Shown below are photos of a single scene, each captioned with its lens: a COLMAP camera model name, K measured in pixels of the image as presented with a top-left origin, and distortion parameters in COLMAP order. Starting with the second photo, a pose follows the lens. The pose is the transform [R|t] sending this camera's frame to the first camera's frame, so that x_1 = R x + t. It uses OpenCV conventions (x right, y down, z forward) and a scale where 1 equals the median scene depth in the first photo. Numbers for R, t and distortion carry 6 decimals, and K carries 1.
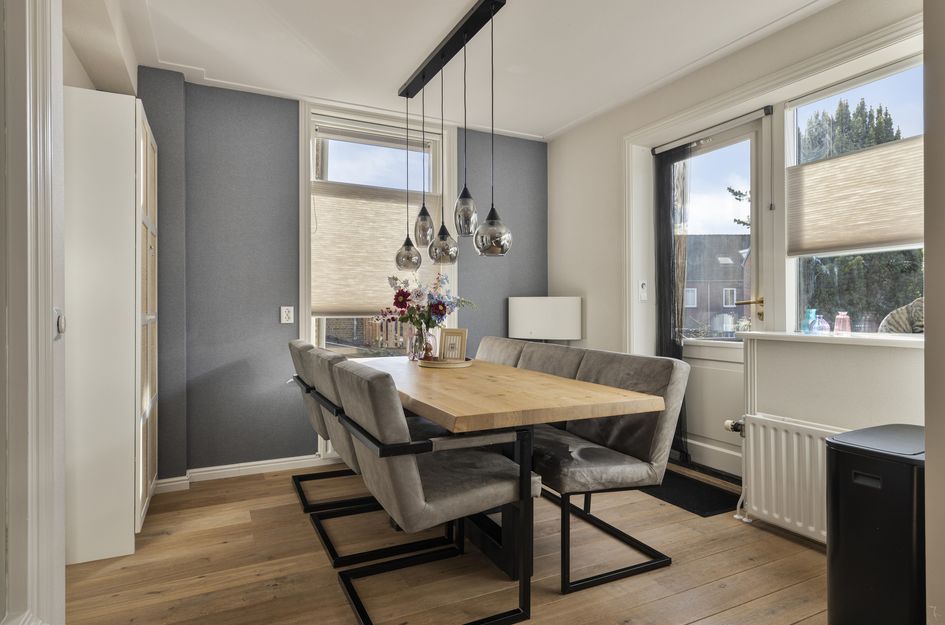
lens RADIAL K [[535.4, 0, 461.6], [0, 535.4, 313.4], [0, 0, 1]] dist [0.001086, 0.000579]
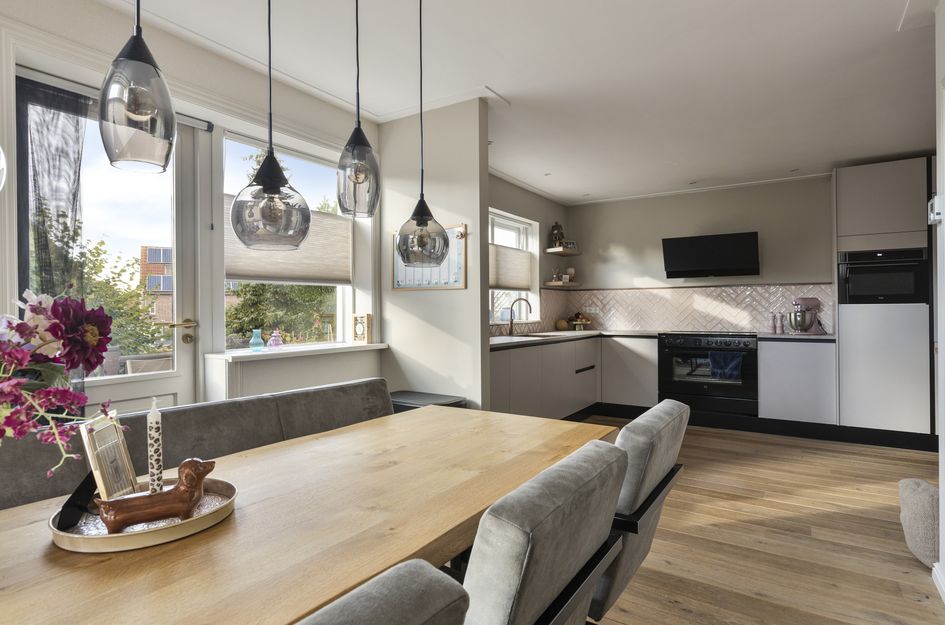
lens RADIAL K [[516.4, 0, 468.0], [0, 516.4, 312.9], [0, 0, 1]] dist [0.000515, 0.000254]
pose [[-0.518151, 0.001935, 0.855287, -0.459323], [0.015806, 0.999848, 0.007313, -0.038681], [-0.855143, 0.017308, -0.518103, 1.053692]]
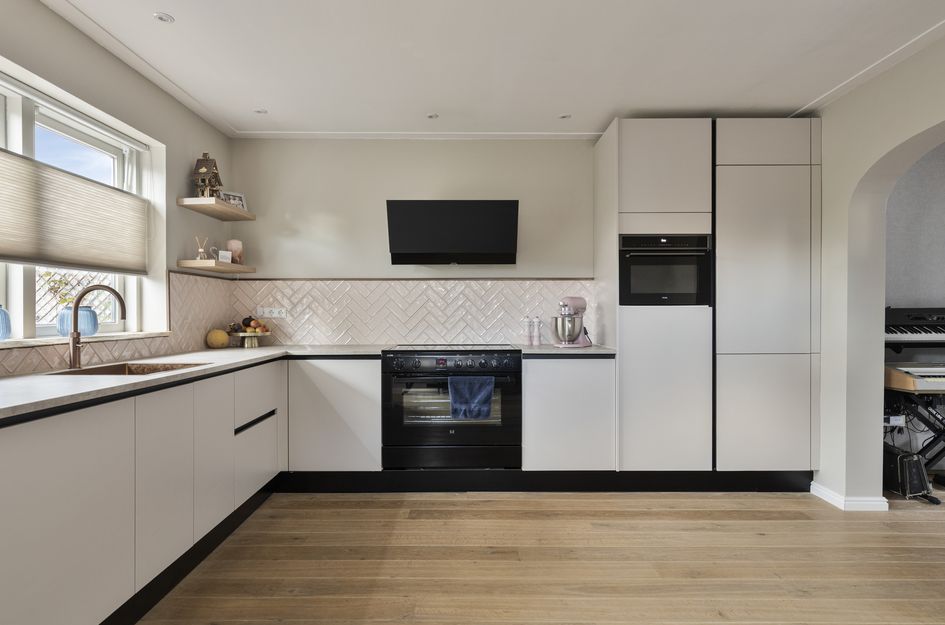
lens RADIAL K [[516.4, 0, 468.0], [0, 516.4, 312.9], [0, 0, 1]] dist [0.000515, 0.000254]
pose [[-0.897563, 0.004681, 0.440861, 0.075382], [0.009127, 0.999927, 0.007965, -0.032365], [-0.440791, 0.011173, -0.897540, 0.475068]]
